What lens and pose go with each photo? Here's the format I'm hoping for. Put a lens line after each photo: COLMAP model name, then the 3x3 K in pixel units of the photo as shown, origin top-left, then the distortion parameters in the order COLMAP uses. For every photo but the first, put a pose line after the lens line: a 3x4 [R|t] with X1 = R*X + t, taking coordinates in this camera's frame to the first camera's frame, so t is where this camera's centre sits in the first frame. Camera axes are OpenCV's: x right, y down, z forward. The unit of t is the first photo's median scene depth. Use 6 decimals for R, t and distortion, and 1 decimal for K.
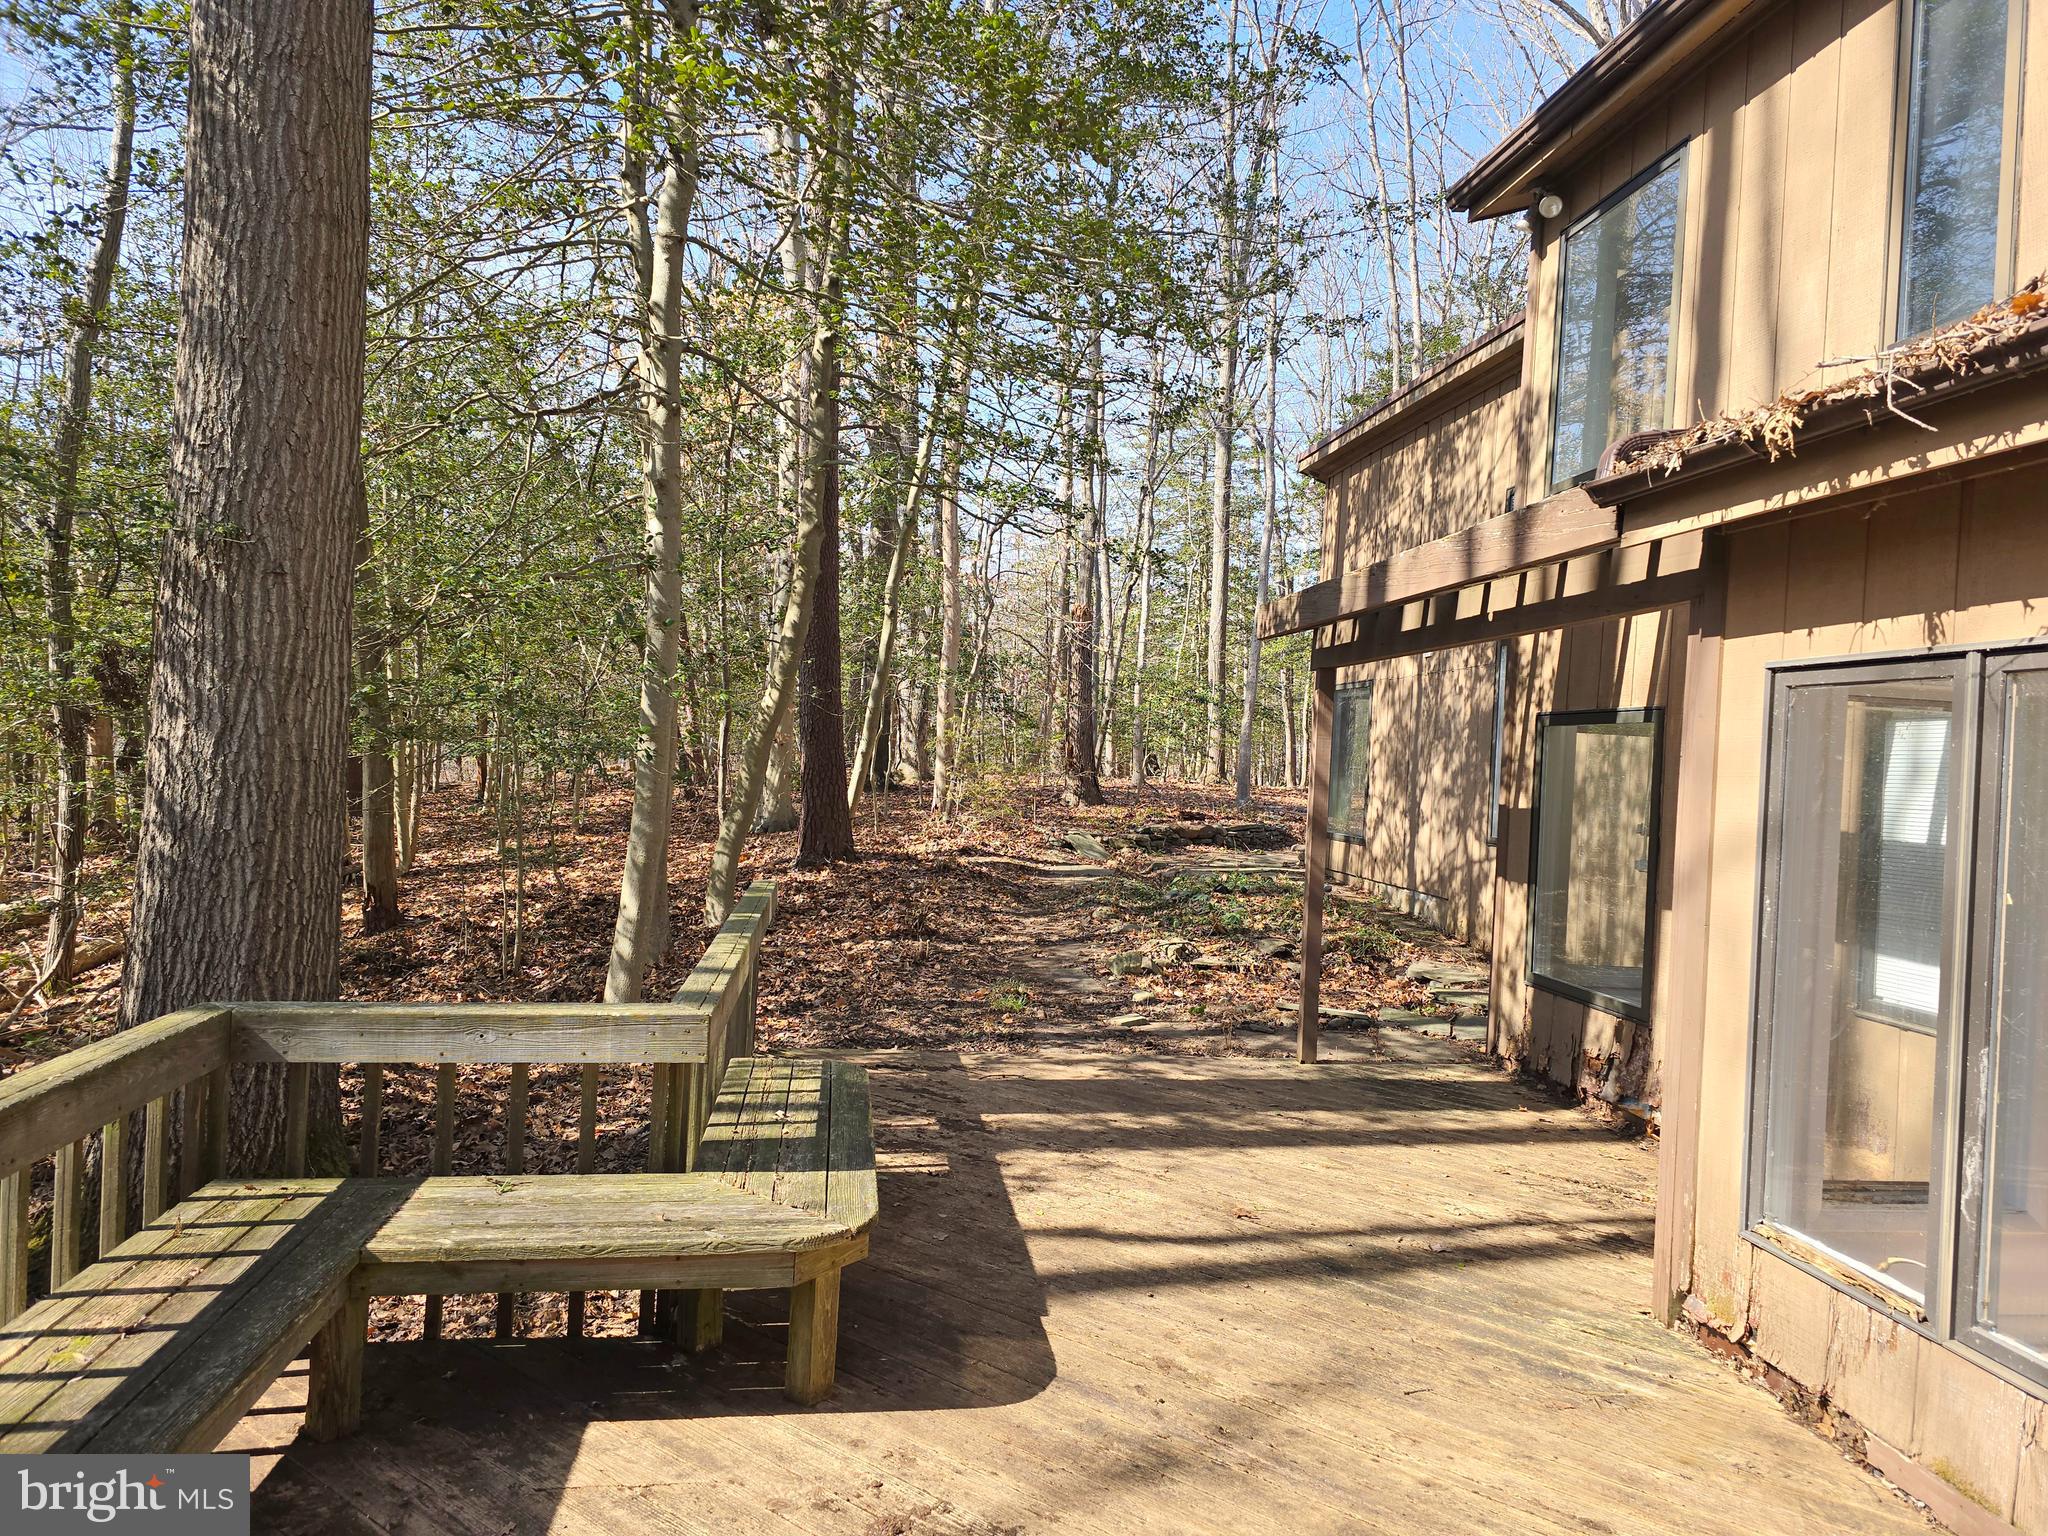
lens RADIAL K [[1374.2, 0, 1024.3], [0, 1374.2, 772.0], [0, 0, 1]] dist [0.058306, -0.046459]
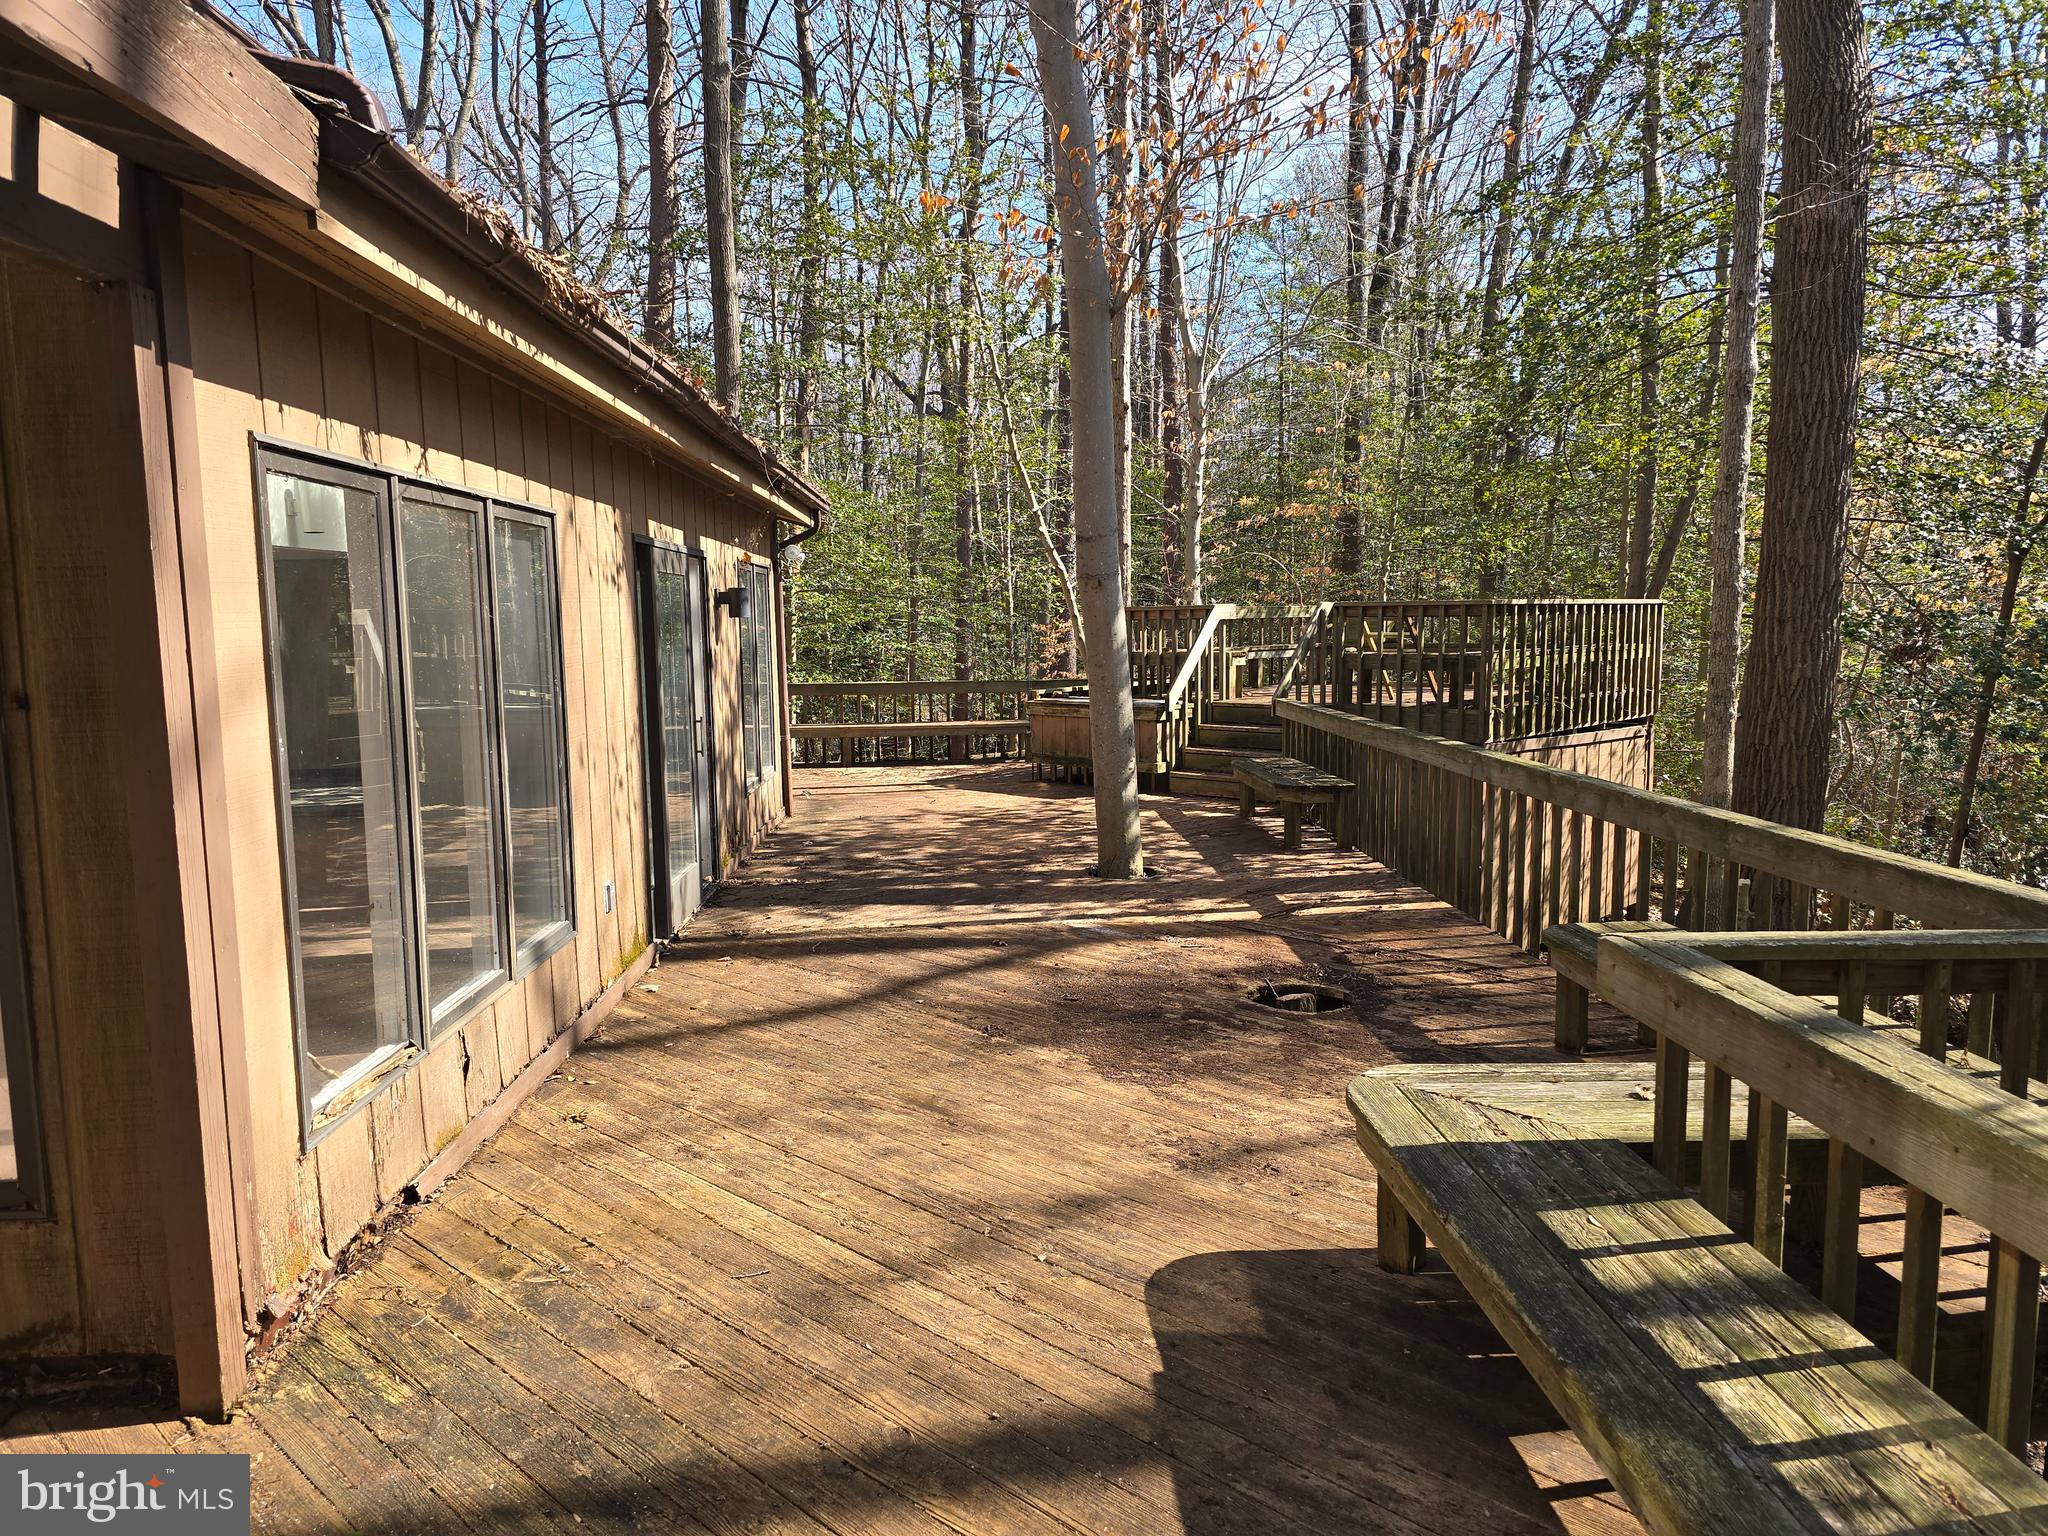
lens RADIAL K [[1374.2, 0, 1027.4], [0, 1374.2, 773.8], [0, 0, 1]] dist [0.058306, -0.046459]
pose [[-0.995443, -0.051178, 0.080467, 0.041750], [-0.041112, 0.991663, 0.122122, -0.003228], [-0.086047, 0.118257, -0.989248, 1.722741]]
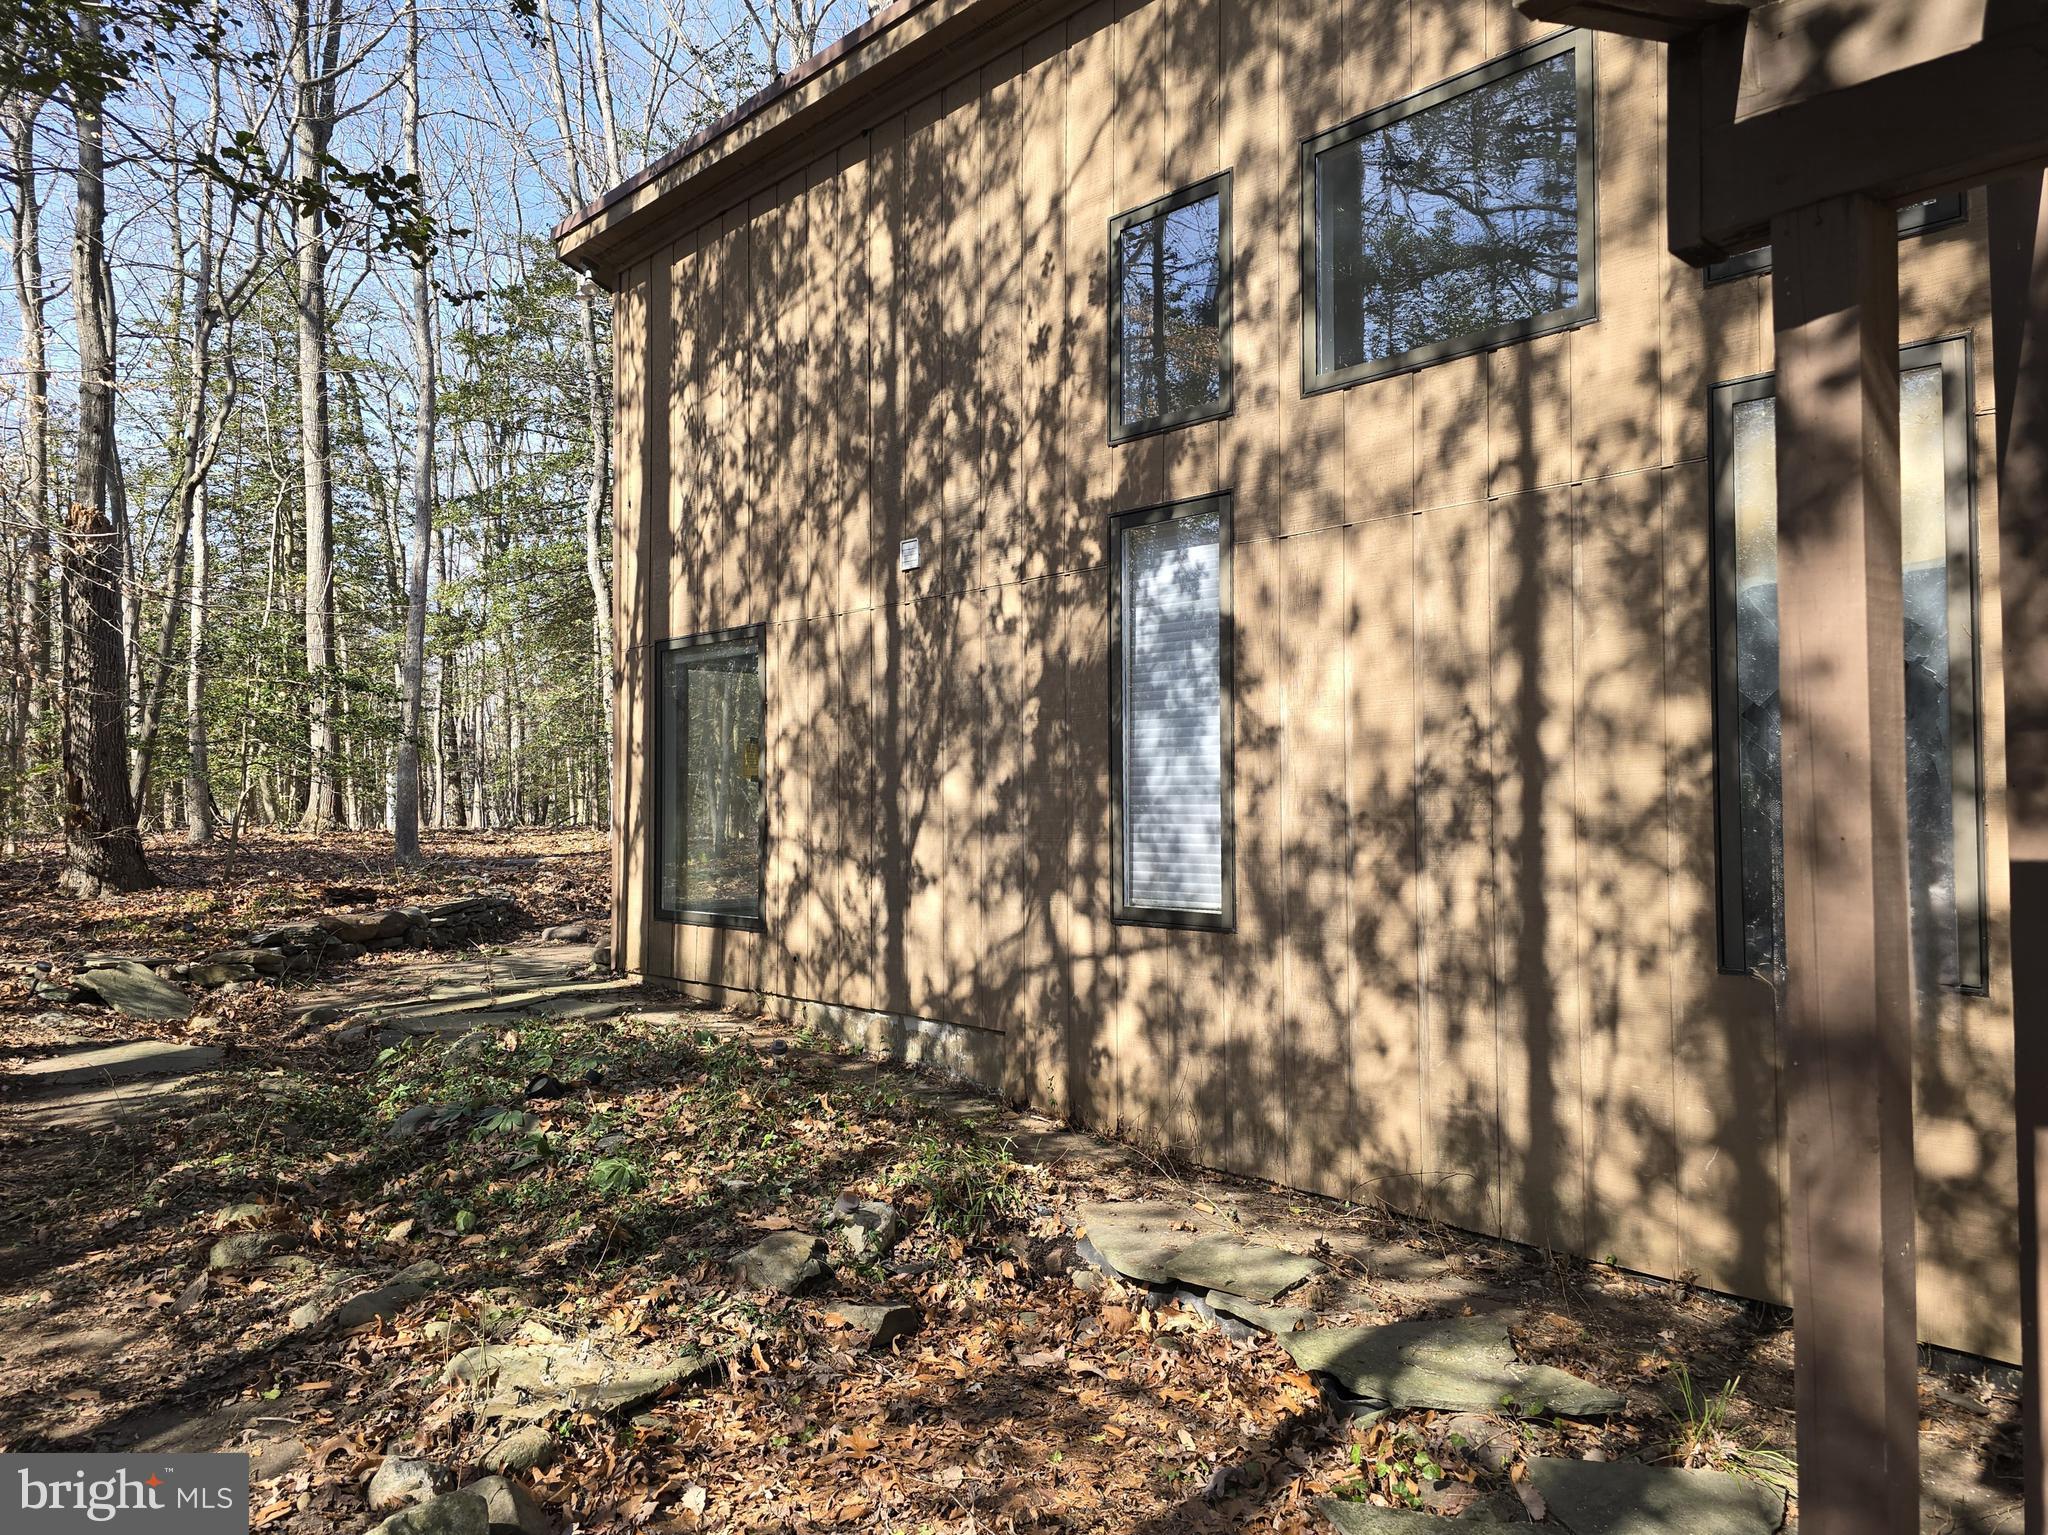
lens RADIAL K [[1374.2, 0, 1007.0], [0, 1374.2, 768.5], [0, 0, 1]] dist [0.058306, -0.046459]
pose [[0.805542, -0.042920, 0.590982, 0.008347], [0.055346, 0.998463, -0.002927, -0.004302], [-0.589948, 0.035066, 0.806679, 0.540411]]
